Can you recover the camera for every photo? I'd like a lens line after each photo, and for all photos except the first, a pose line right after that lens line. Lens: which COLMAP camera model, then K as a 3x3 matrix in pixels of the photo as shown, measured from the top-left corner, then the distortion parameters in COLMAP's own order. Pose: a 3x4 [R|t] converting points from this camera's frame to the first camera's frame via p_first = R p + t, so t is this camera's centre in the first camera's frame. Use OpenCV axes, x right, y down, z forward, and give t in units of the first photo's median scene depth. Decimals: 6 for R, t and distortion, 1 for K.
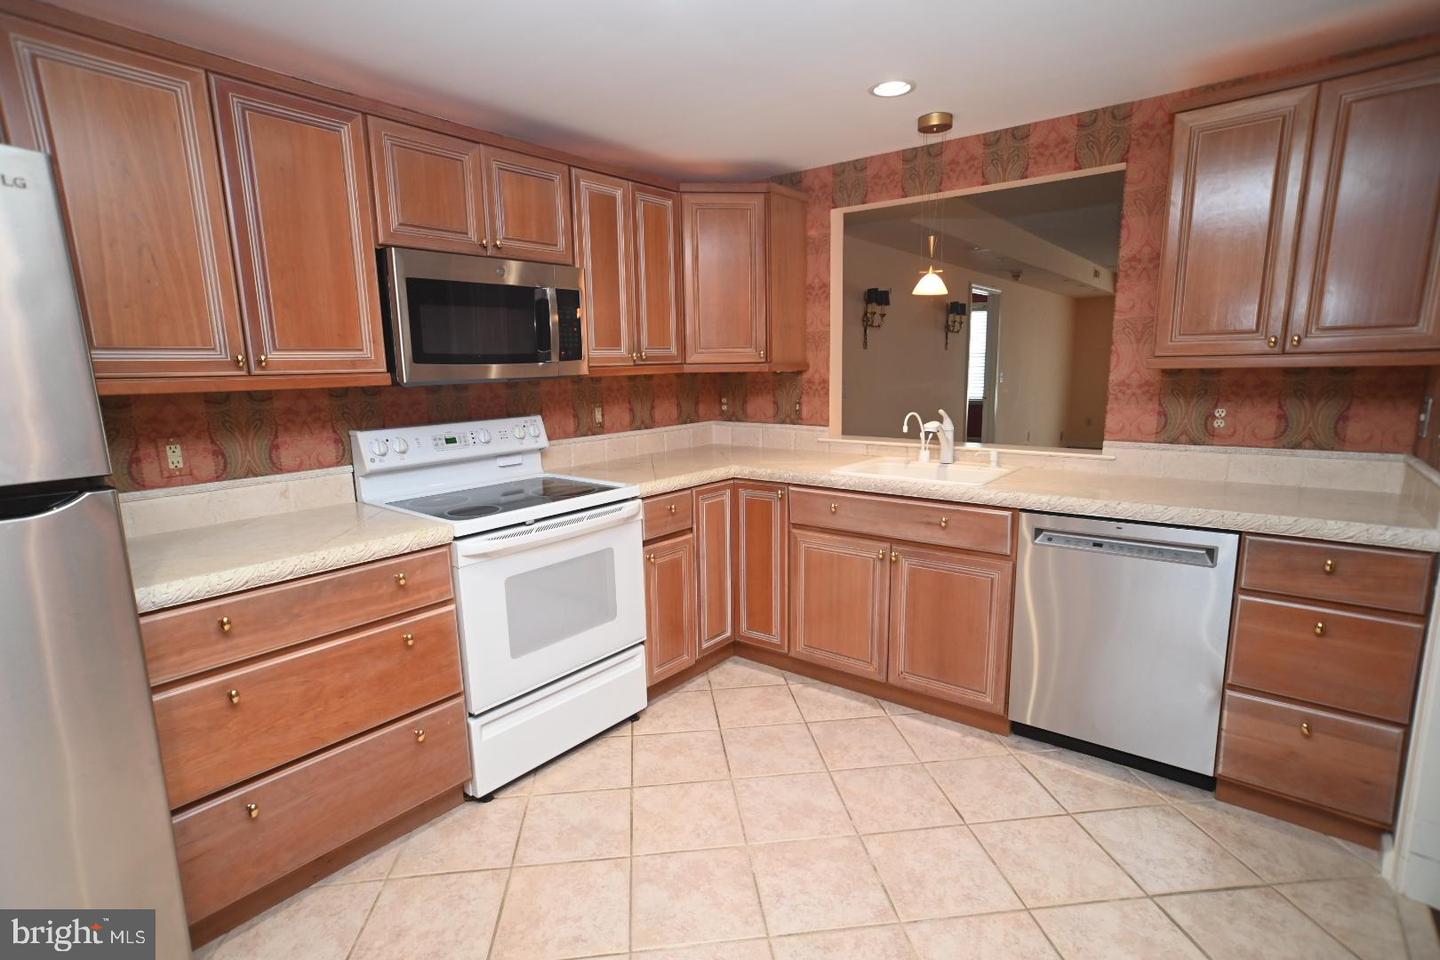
lens RADIAL K [[697.1, 0, 719.0], [0, 697.1, 487.5], [0, 0, 1]] dist [-0.046494, 0.047084]
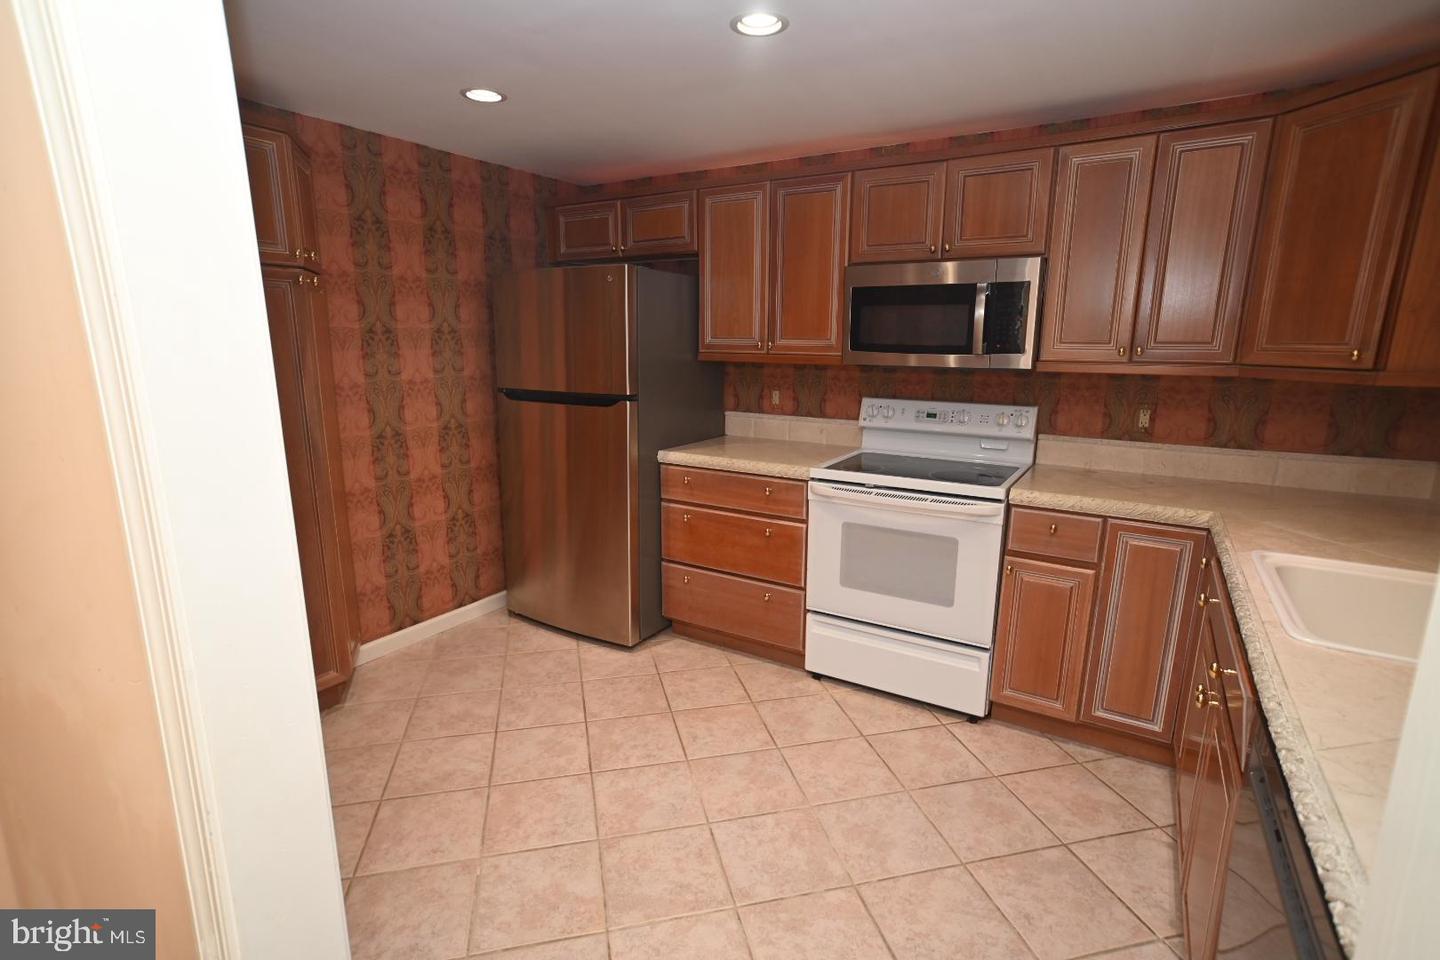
lens RADIAL K [[695.5, 0, 713.2], [0, 695.5, 486.8], [0, 0, 1]] dist [-0.047939, 0.046646]
pose [[0.123297, 0.230704, -0.965180, 0.862811], [-0.182759, 0.961245, 0.206417, -0.147906], [0.975396, 0.150945, 0.160682, 0.540273]]
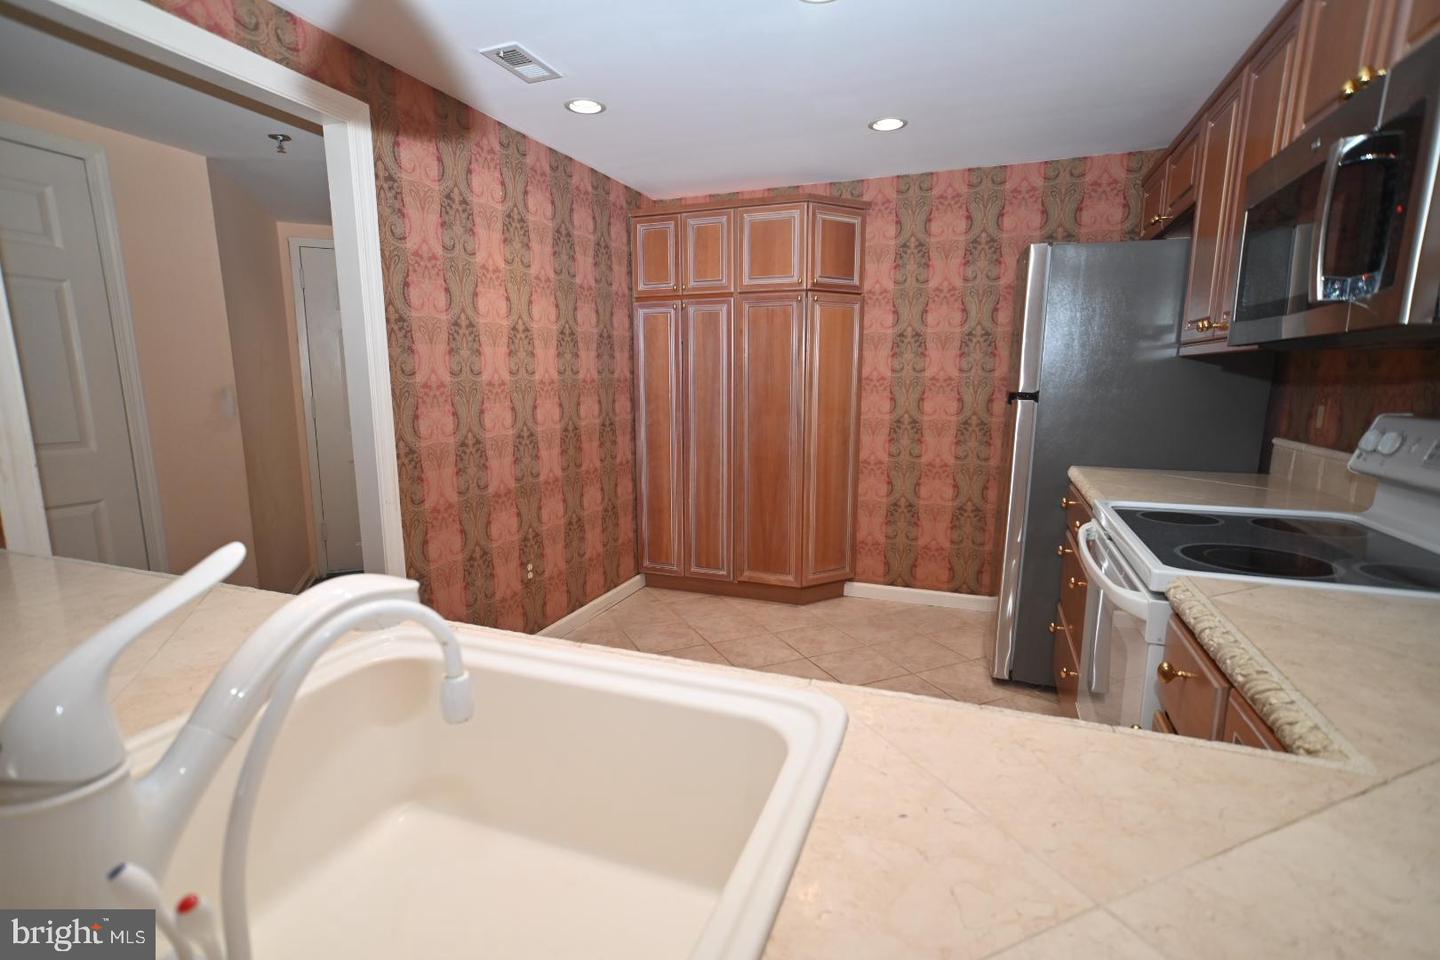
lens RADIAL K [[686.0, 0, 727.0], [0, 686.0, 484.7], [0, 0, 1]] dist [-0.042647, 0.044729]
pose [[-0.946576, 0.069170, -0.314976, 0.350666], [-0.041428, 0.942549, 0.331489, -0.229318], [0.319809, 0.326828, -0.889329, 1.510420]]
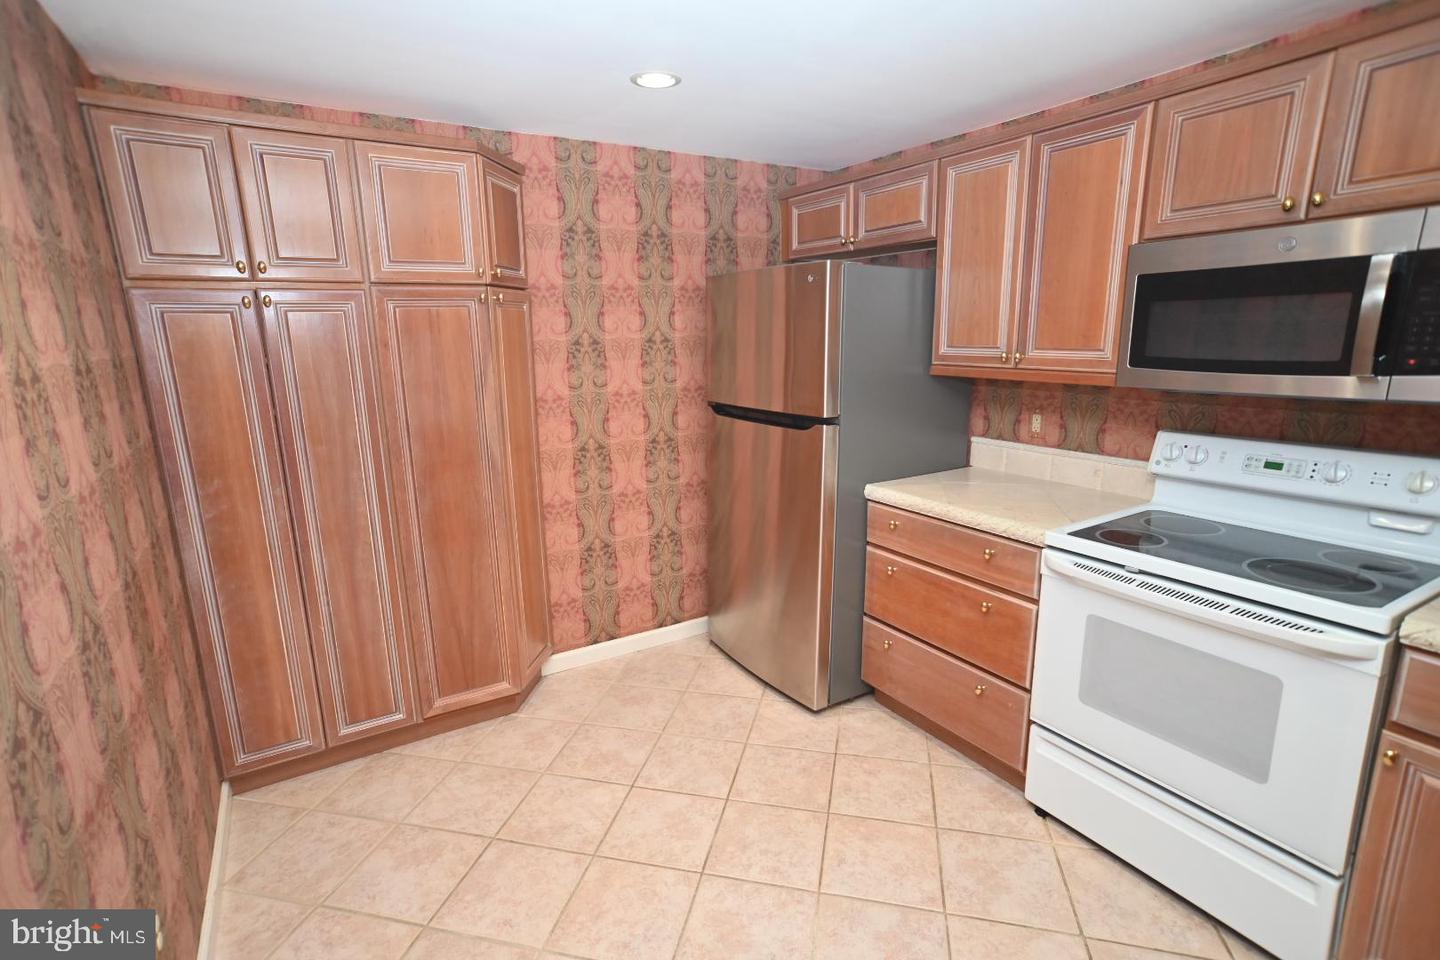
lens RADIAL K [[697.1, 0, 719.0], [0, 697.1, 487.5], [0, 0, 1]] dist [-0.046494, 0.047084]
pose [[-0.326387, 0.231300, -0.916500, 0.612828], [-0.146546, 0.945493, 0.290805, -0.206922], [0.933807, 0.229224, -0.274700, 0.746088]]
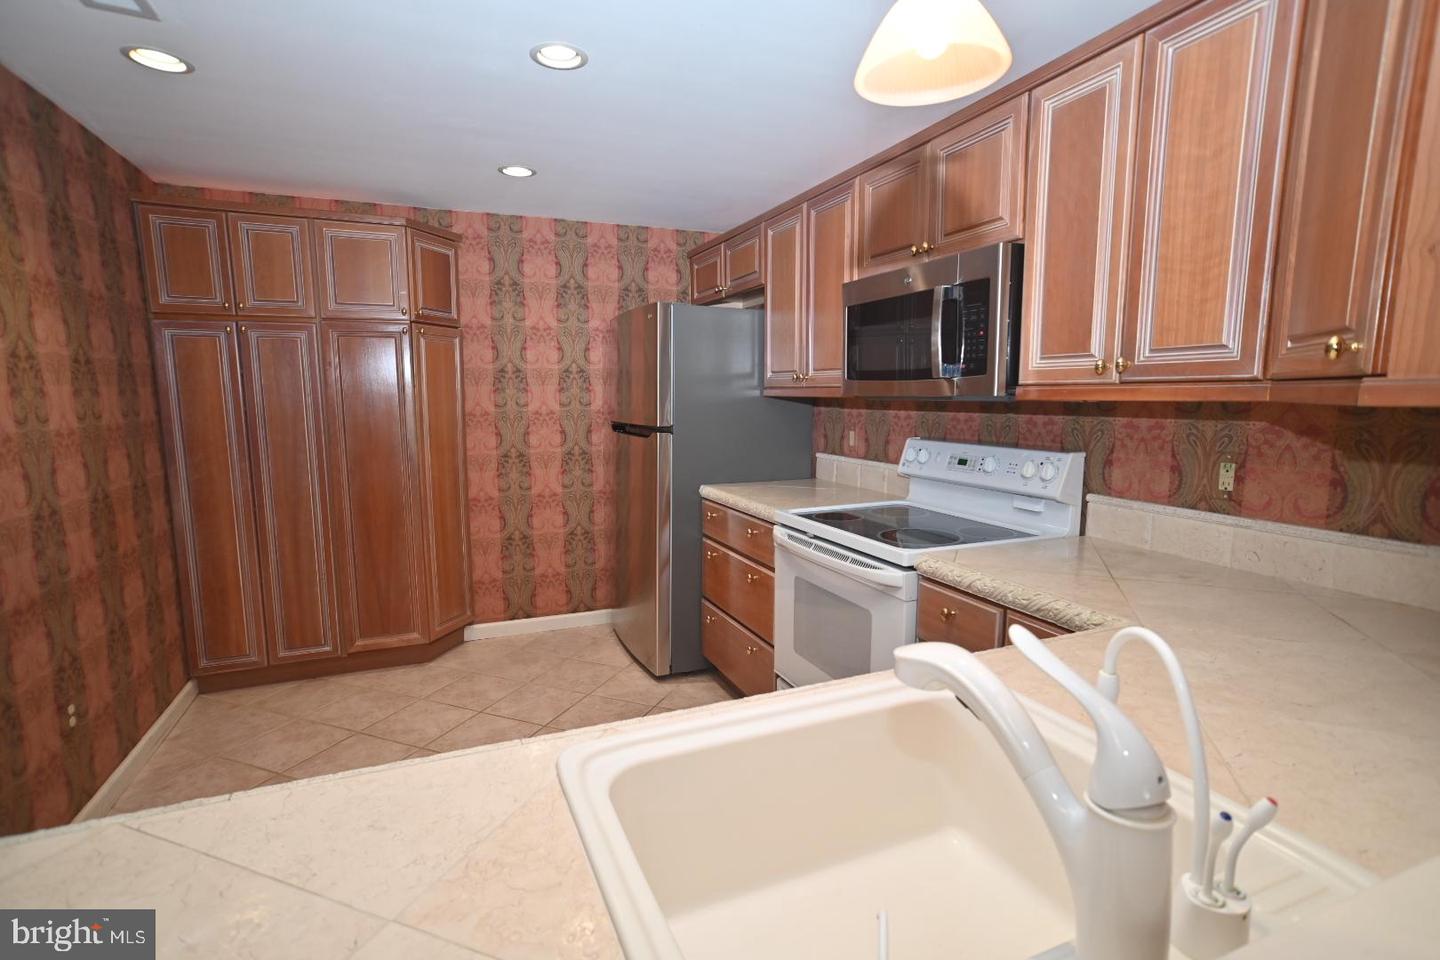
lens RADIAL K [[697.1, 0, 719.0], [0, 697.1, 487.5], [0, 0, 1]] dist [-0.046494, 0.047084]
pose [[-0.463032, 0.137584, -0.875598, 0.681166], [-0.148708, 0.961816, 0.229772, -0.233211], [0.873777, 0.236600, -0.424892, 1.304191]]
